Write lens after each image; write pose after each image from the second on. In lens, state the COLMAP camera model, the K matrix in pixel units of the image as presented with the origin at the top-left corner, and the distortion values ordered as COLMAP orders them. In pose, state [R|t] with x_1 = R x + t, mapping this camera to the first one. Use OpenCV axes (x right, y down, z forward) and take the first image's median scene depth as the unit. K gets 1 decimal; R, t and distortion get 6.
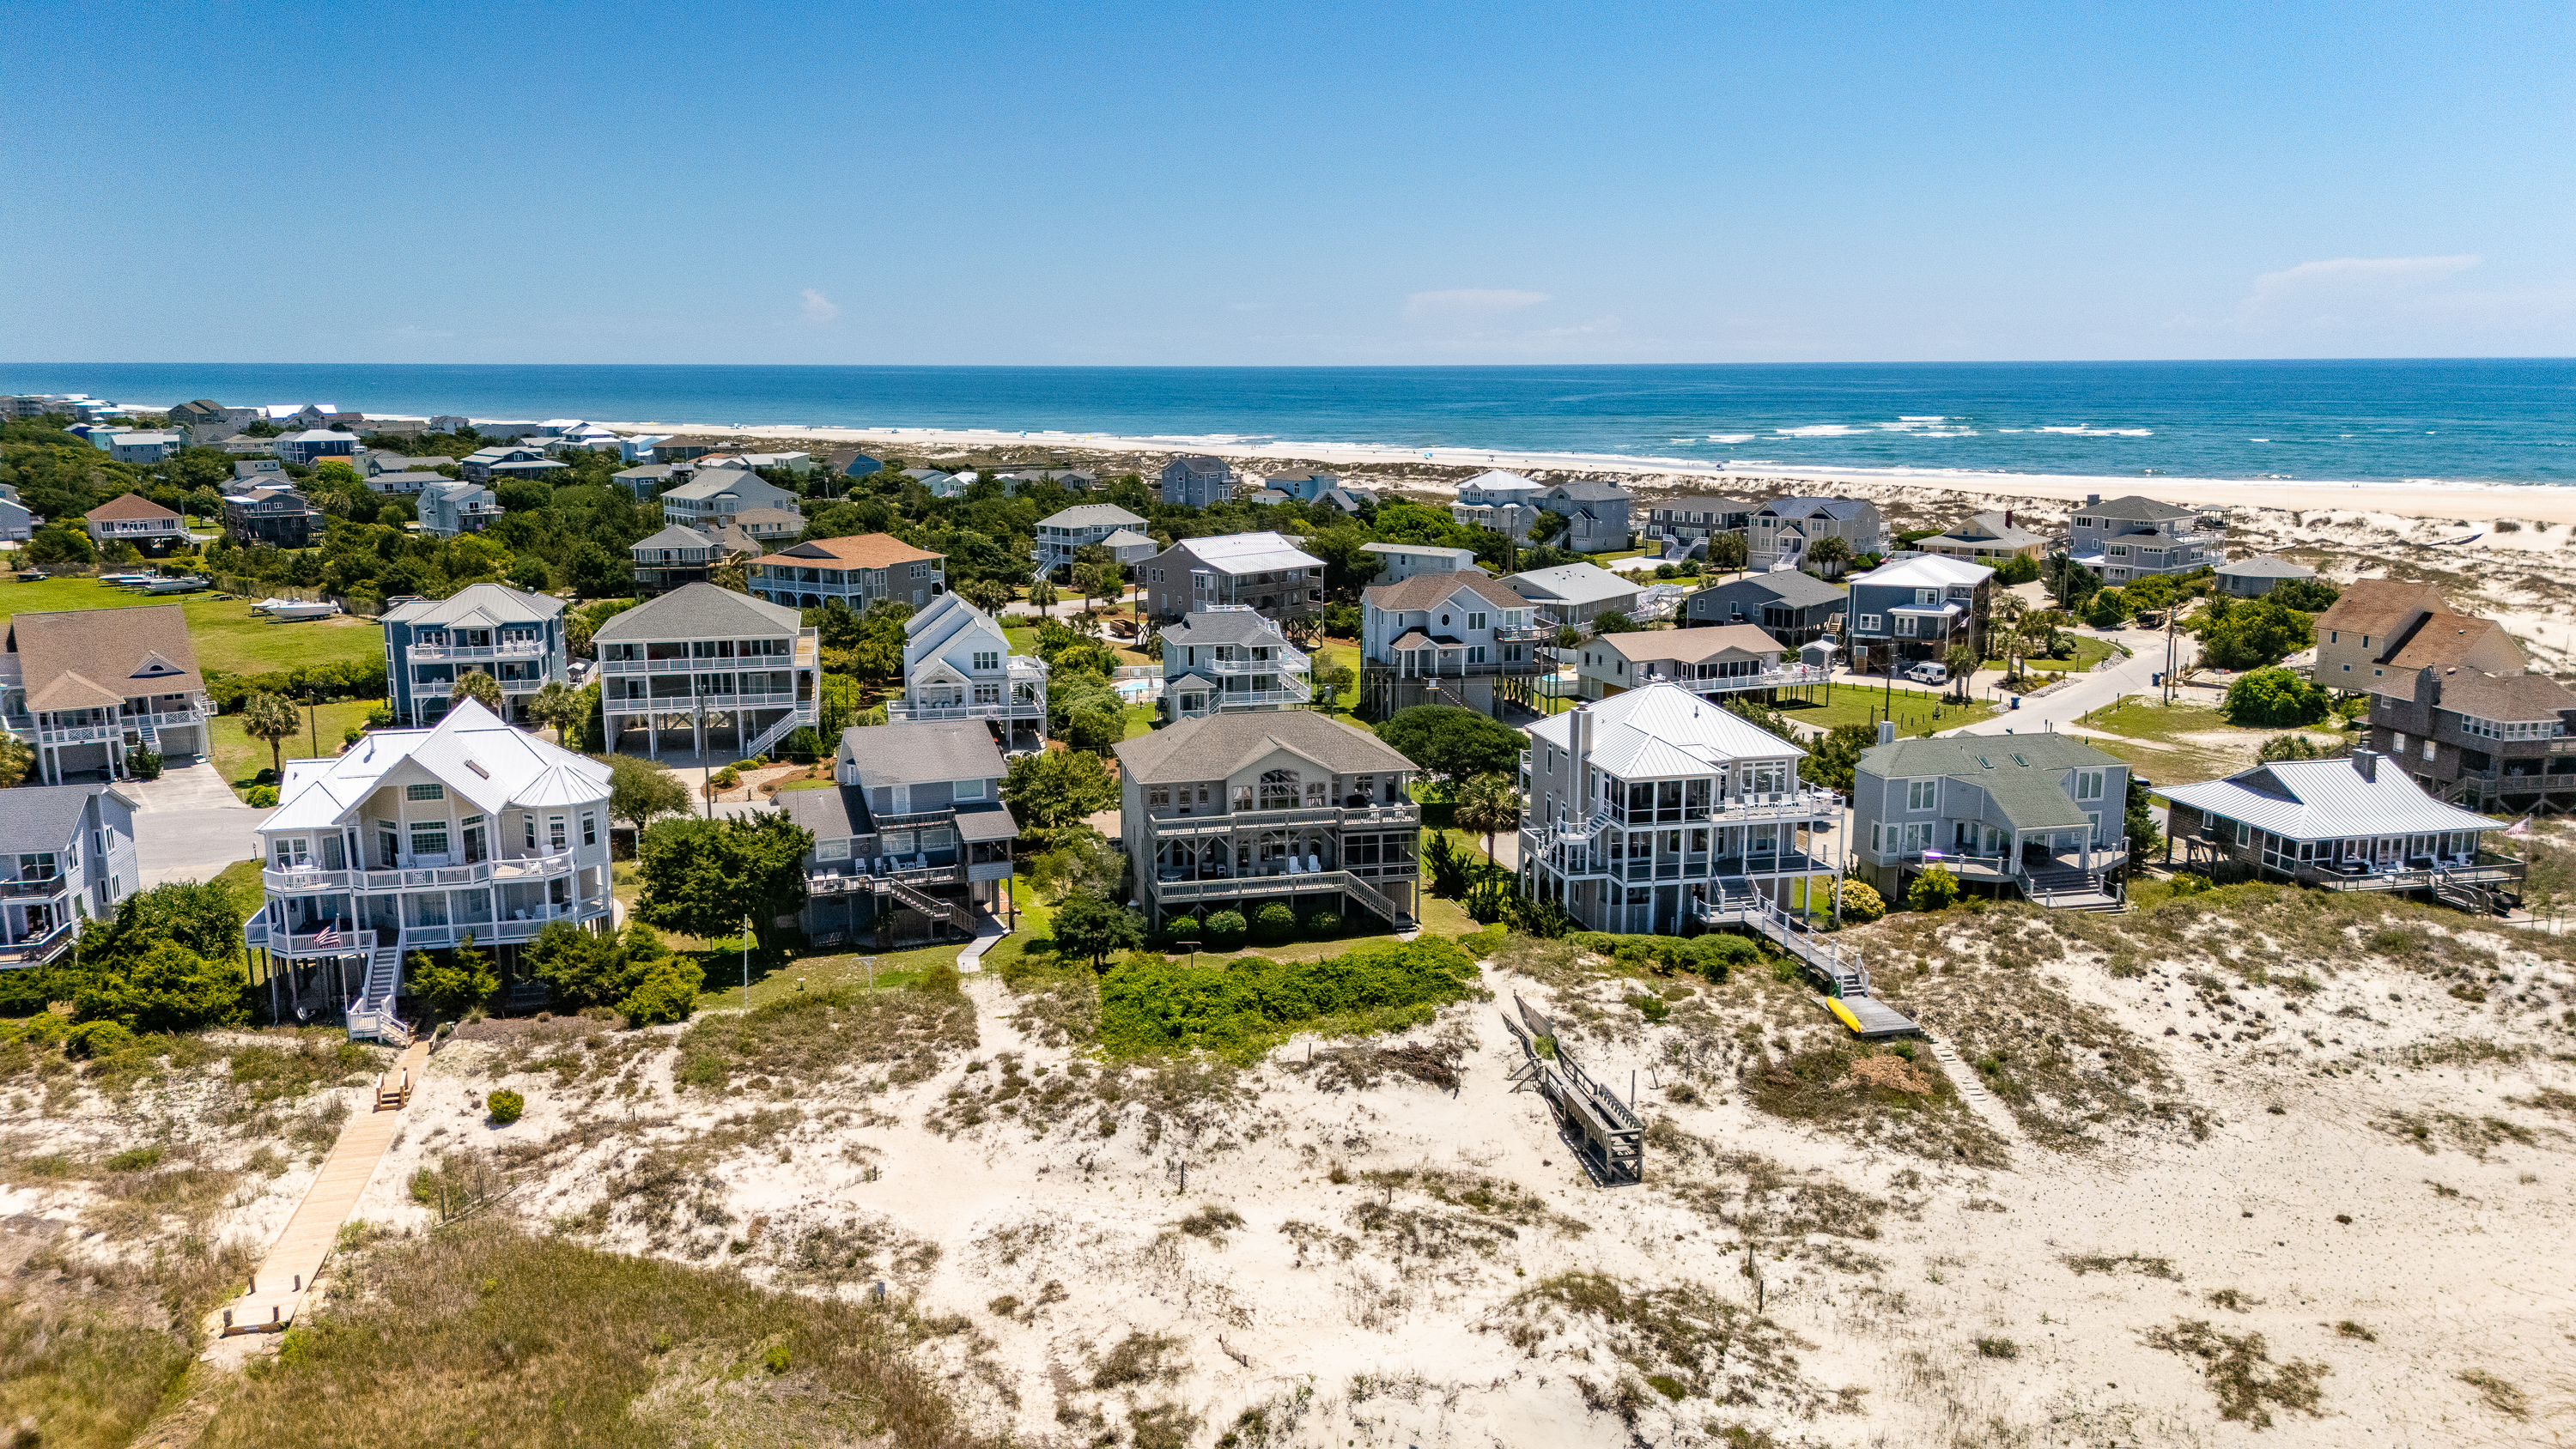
lens RADIAL K [[1893.0, 0, 1278.5], [0, 1893.0, 717.8], [0, 0, 1]] dist [0.068841, -0.047314]
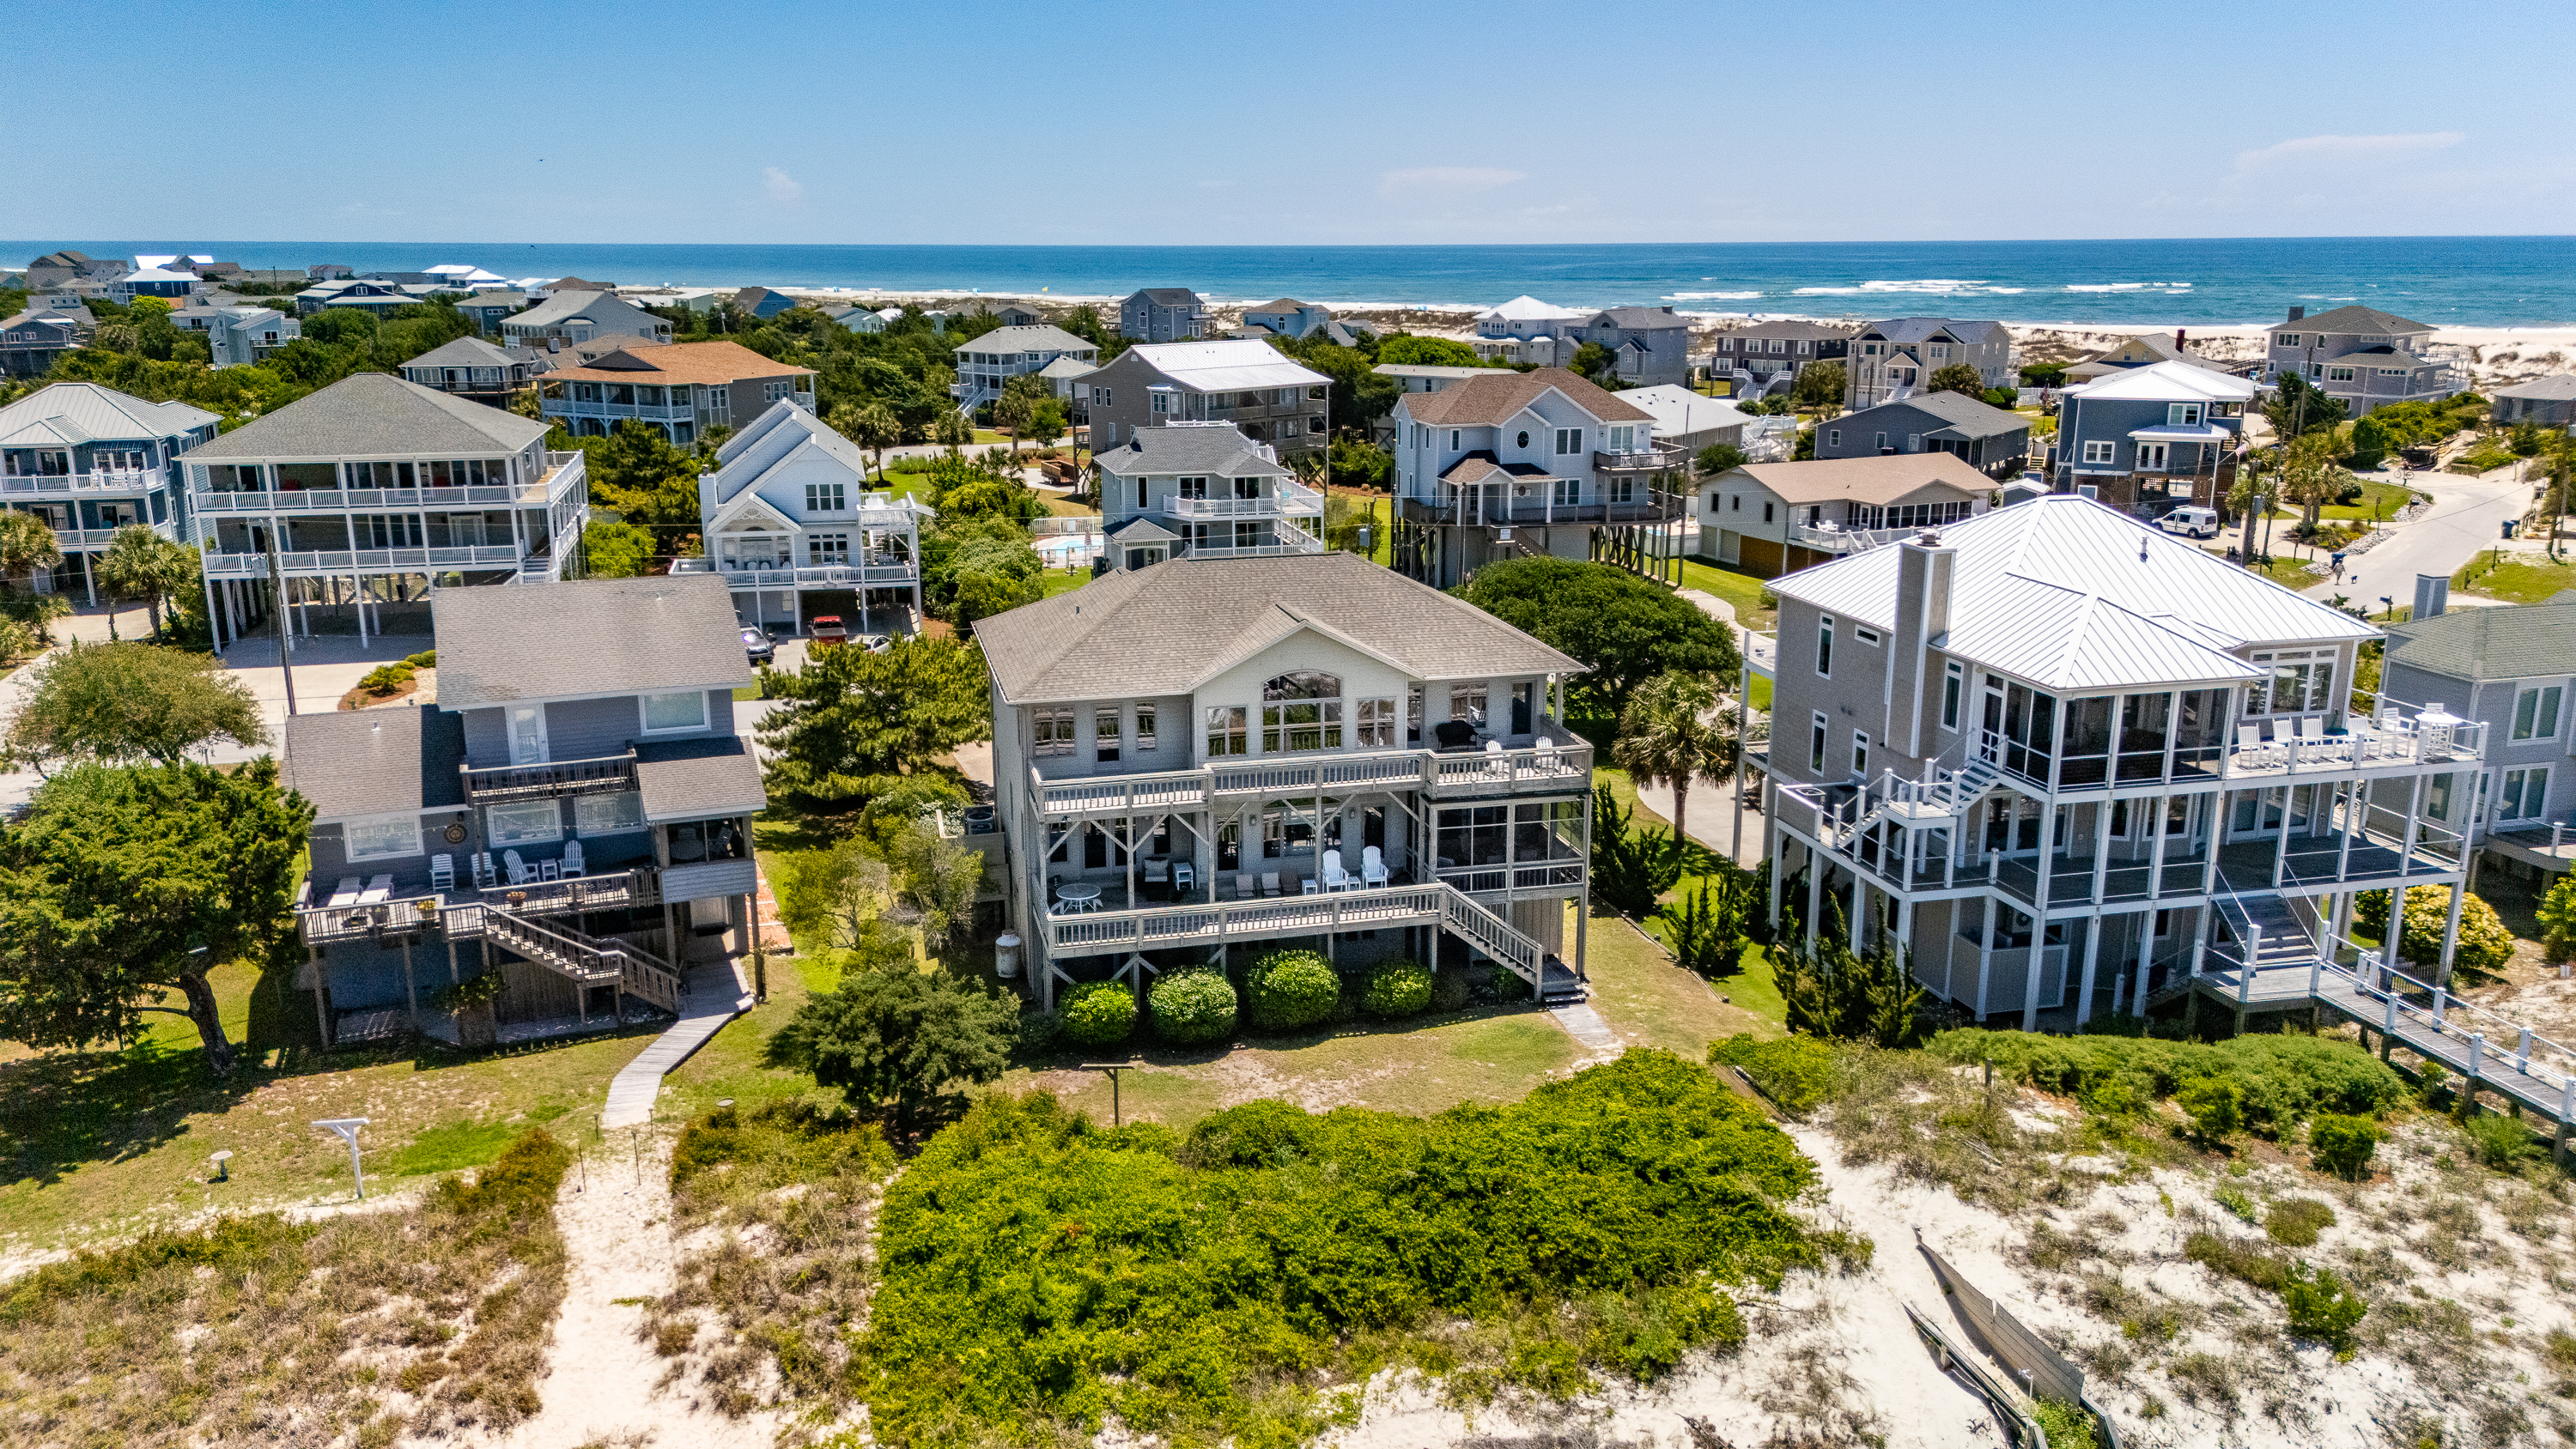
lens RADIAL K [[1880.5, 0, 1277.0], [0, 1880.5, 737.5], [0, 0, 1]] dist [0.102231, -0.115905]
pose [[0.999912, -0.003319, 0.012846, -0.012064], [0.002411, 0.997539, 0.070077, 0.010115], [-0.013047, -0.070040, 0.997459, 0.507591]]
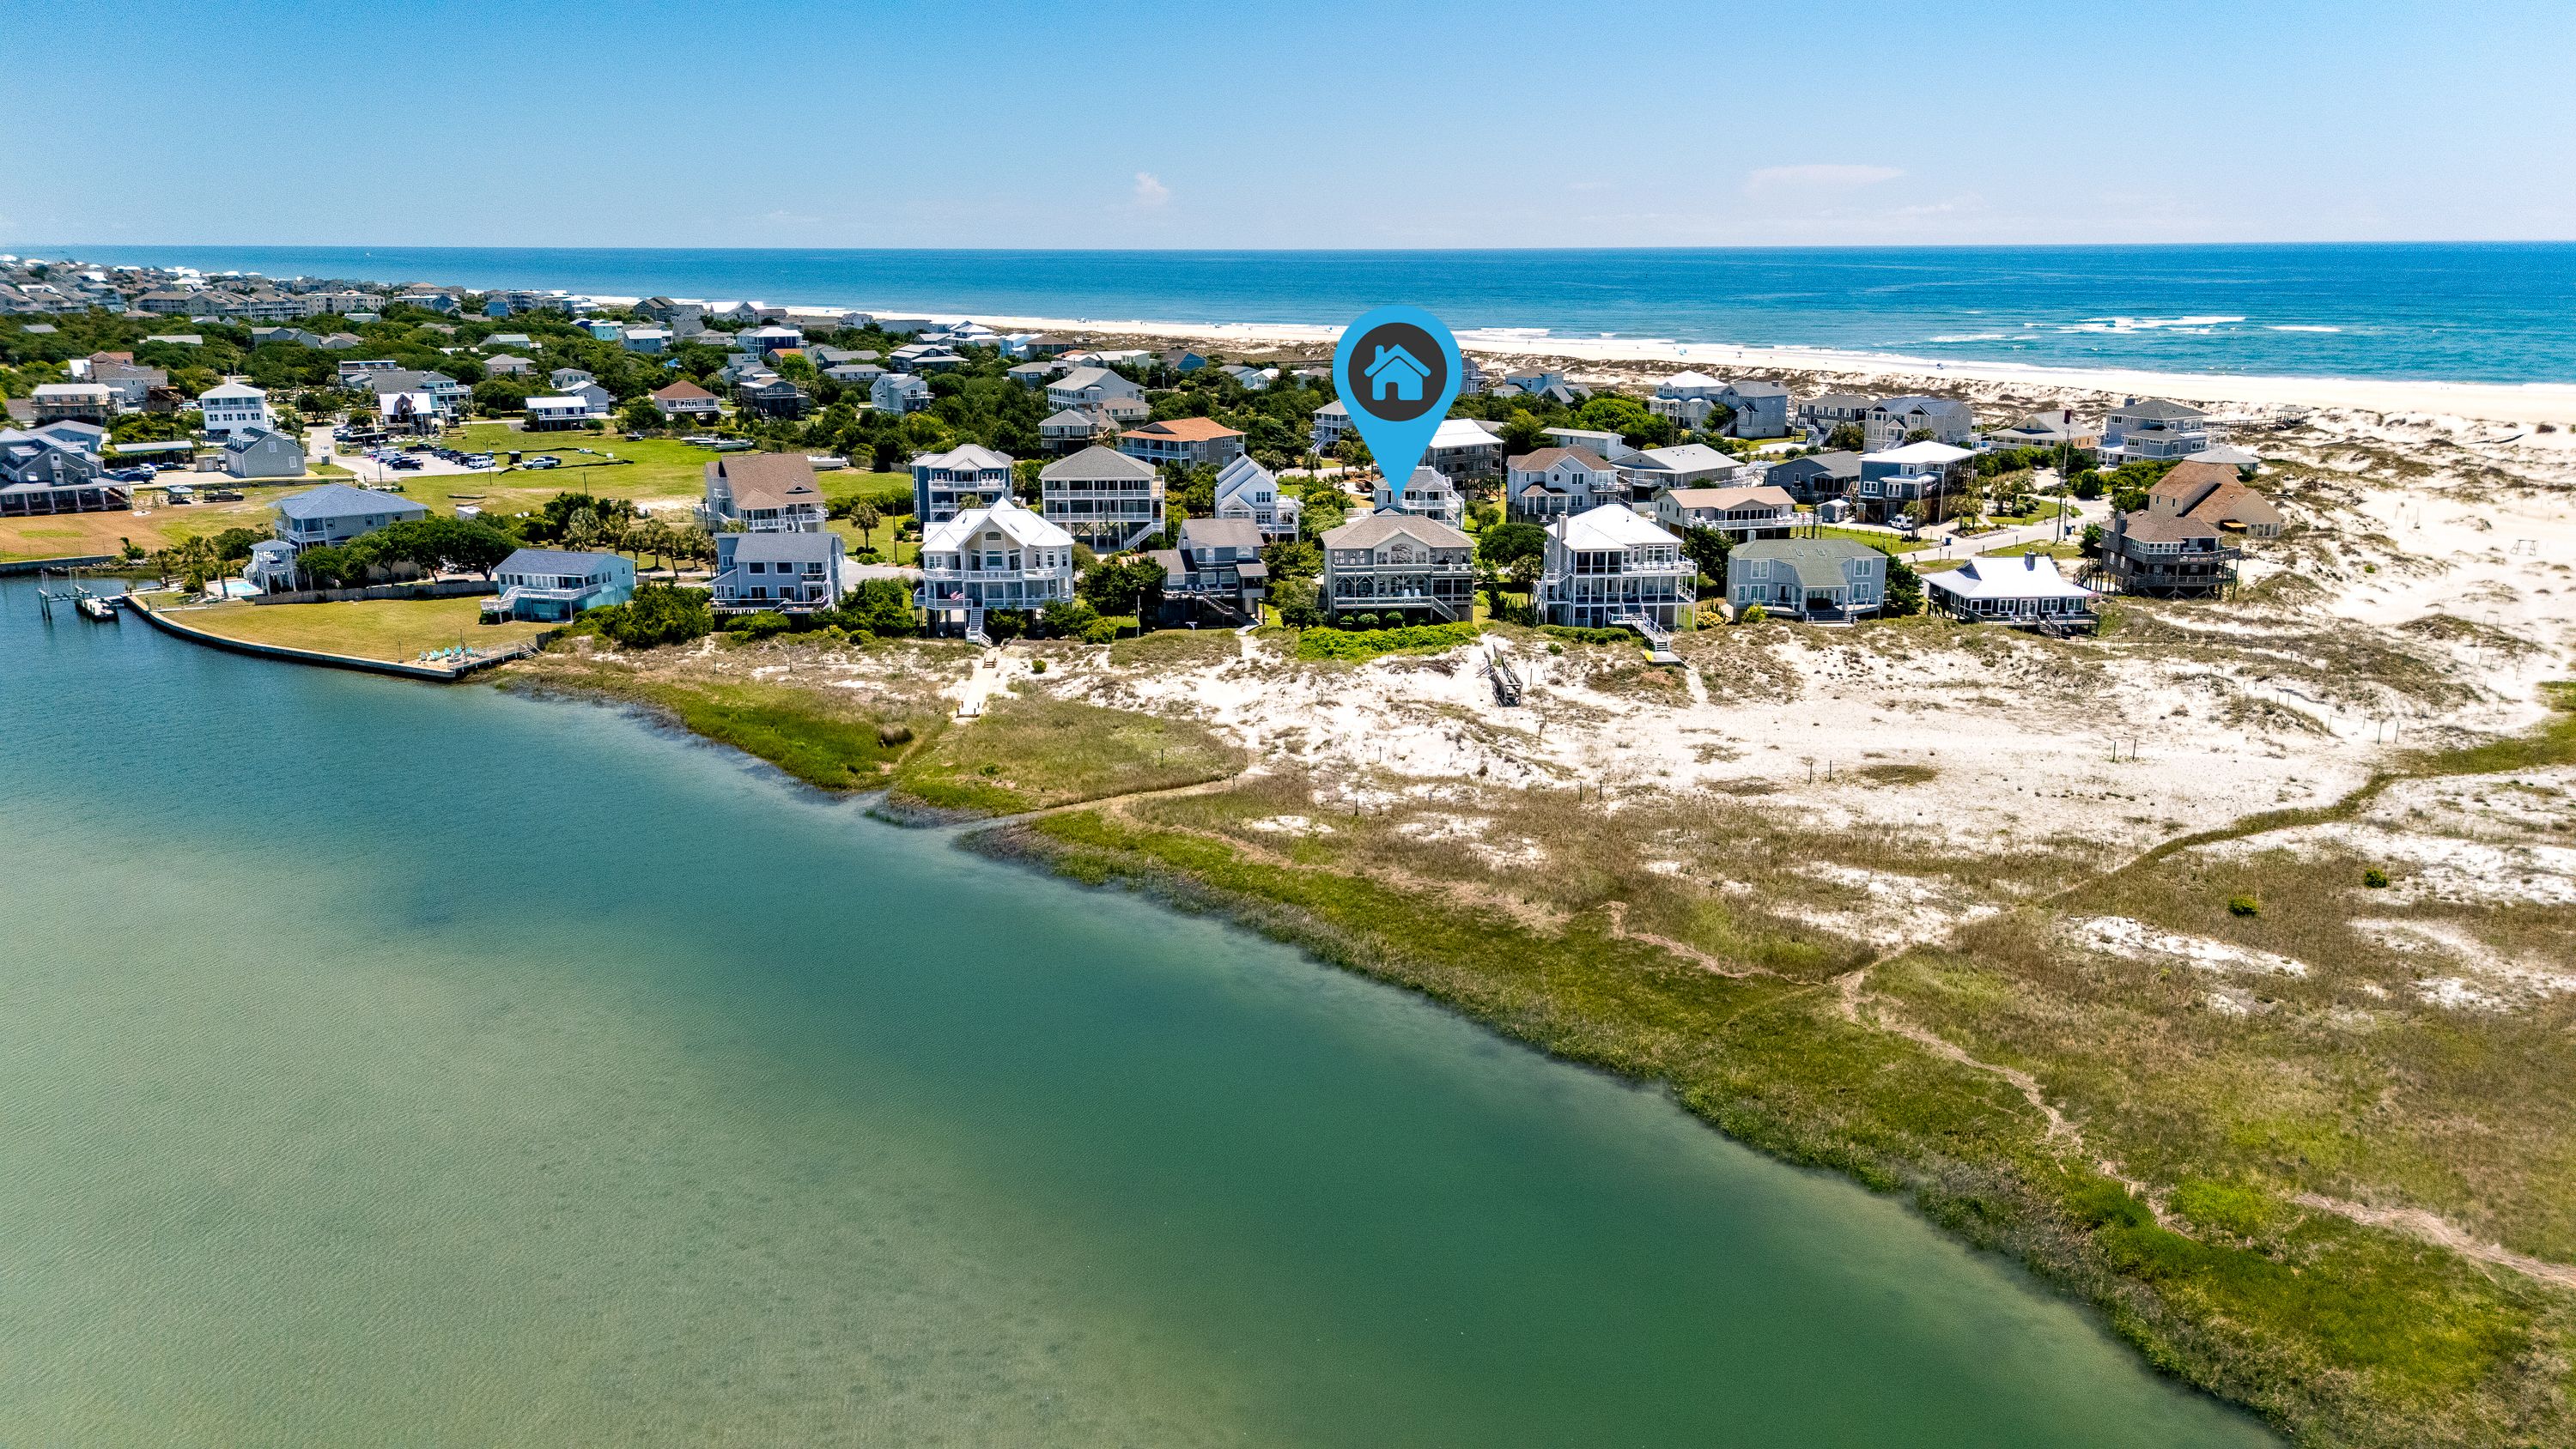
lens RADIAL K [[1880.5, 0, 1277.0], [0, 1880.5, 737.5], [0, 0, 1]] dist [0.102231, -0.115905]
pose [[0.986055, 0.042310, -0.160952, 0.189329], [-0.031035, 0.996927, 0.071932, 0.088681], [0.163500, -0.065934, 0.984338, -0.910982]]
